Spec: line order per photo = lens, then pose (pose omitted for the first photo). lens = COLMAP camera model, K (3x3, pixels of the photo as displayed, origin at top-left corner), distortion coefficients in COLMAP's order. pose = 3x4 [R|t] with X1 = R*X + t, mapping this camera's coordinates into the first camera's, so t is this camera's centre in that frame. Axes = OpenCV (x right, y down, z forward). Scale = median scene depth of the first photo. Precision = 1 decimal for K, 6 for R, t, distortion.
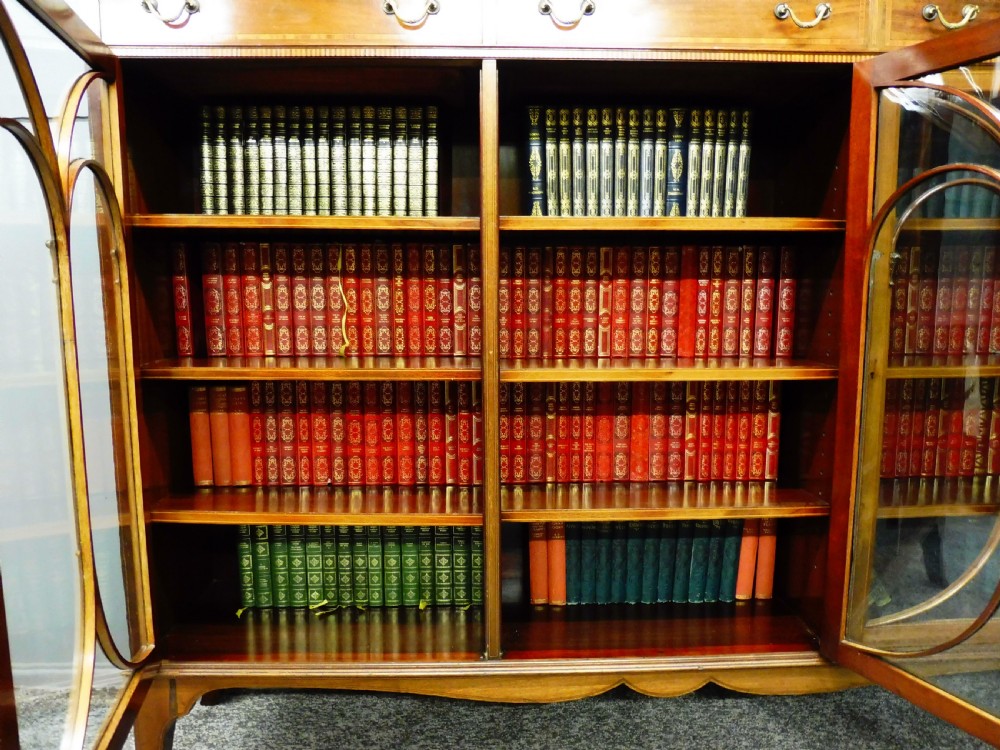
lens RADIAL K [[722.7, 0, 506.1], [0, 722.7, 379.4], [0, 0, 1]] dist [-0.055243, 0.016951]
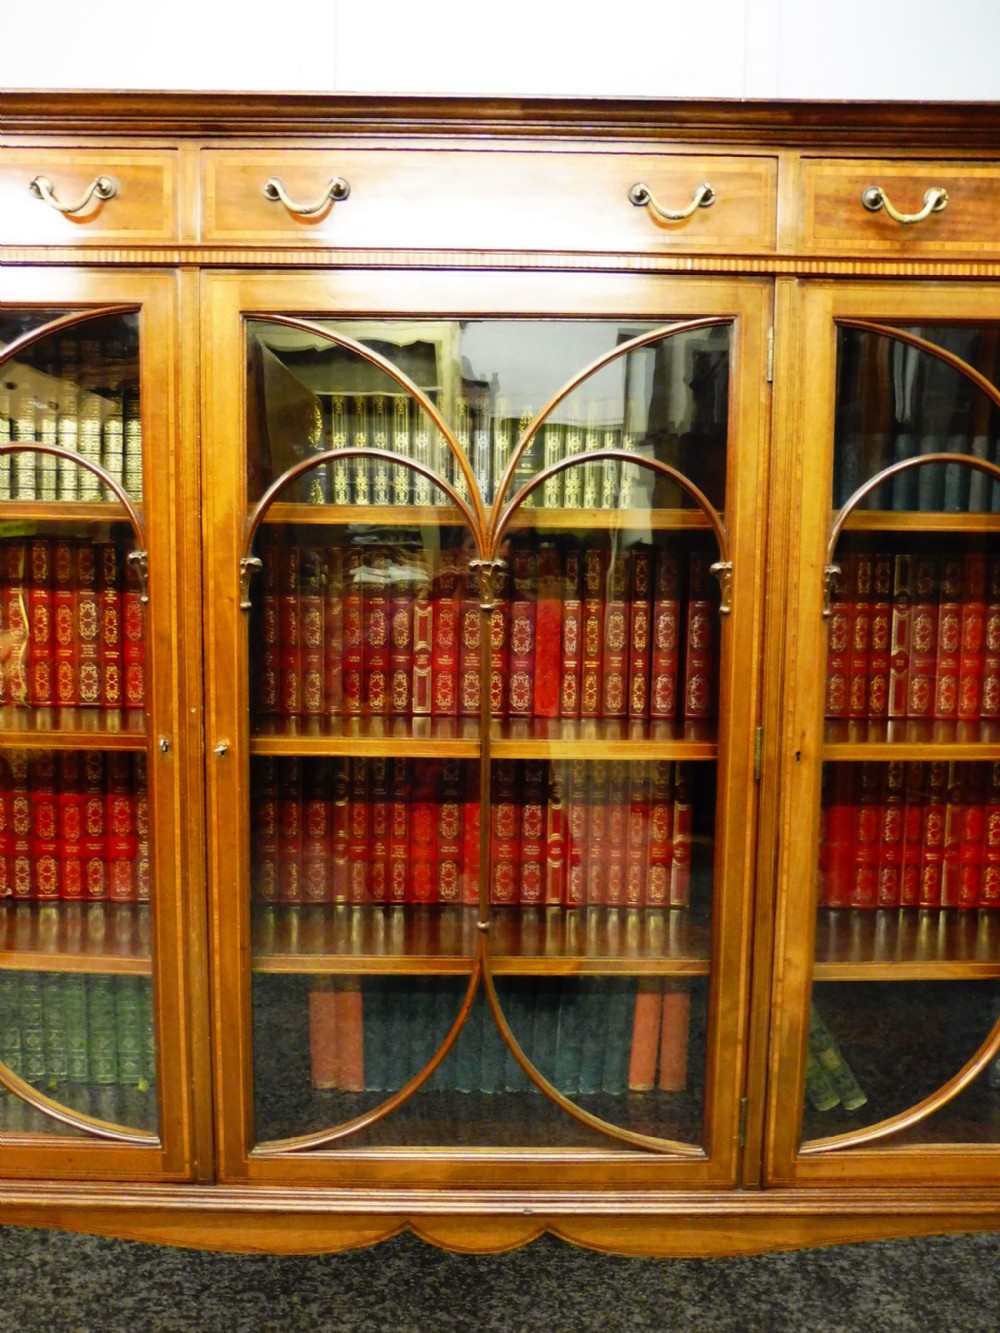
lens RADIAL K [[963.3, 0, 505.1], [0, 963.3, 669.4], [0, 0, 1]] dist [-0.055243, 0.016951]
pose [[0.999684, 0.018314, -0.017219, 0.226889], [-0.019081, 0.998782, -0.045512, -0.033876], [0.016364, 0.045826, 0.998815, 0.120446]]
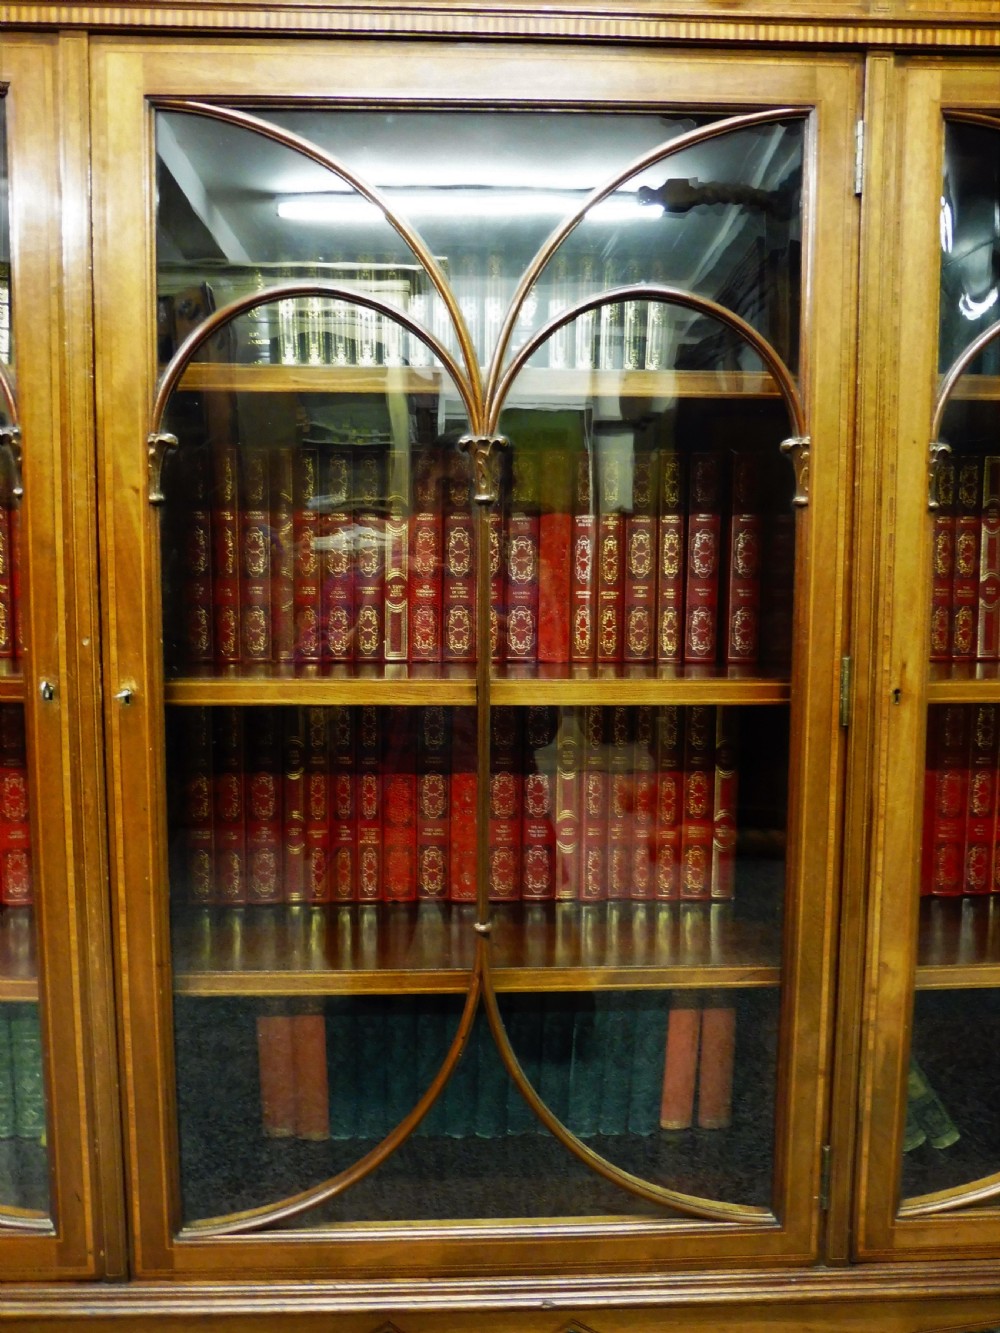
lens RADIAL K [[963.3, 0, 502.6], [0, 963.3, 669.5], [0, 0, 1]] dist [-0.055243, 0.016951]
pose [[0.999895, 0.006211, 0.013078, 0.203901], [-0.005596, 0.998899, -0.046582, 0.006581], [-0.013352, 0.046504, 0.998829, 0.307254]]
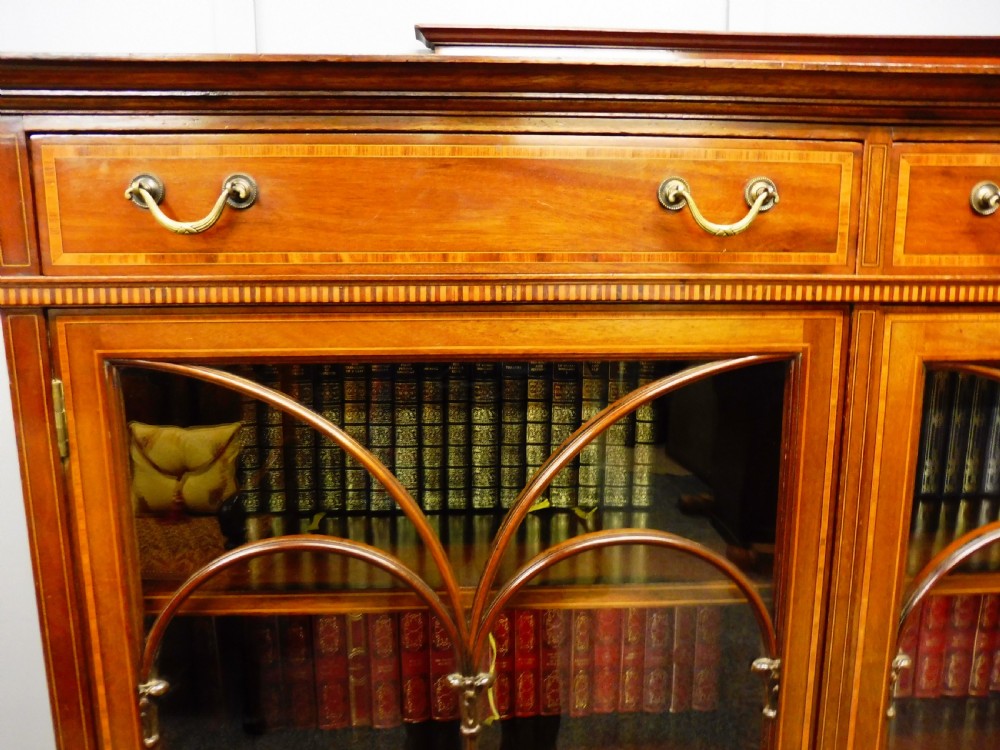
lens RADIAL K [[722.7, 0, 500.8], [0, 722.7, 379.0], [0, 0, 1]] dist [-0.055243, 0.016951]
pose [[0.999367, -0.006694, 0.034947, -0.227103], [0.005686, 0.999567, 0.028874, -0.324271], [-0.035125, -0.028657, 0.998972, 0.414014]]
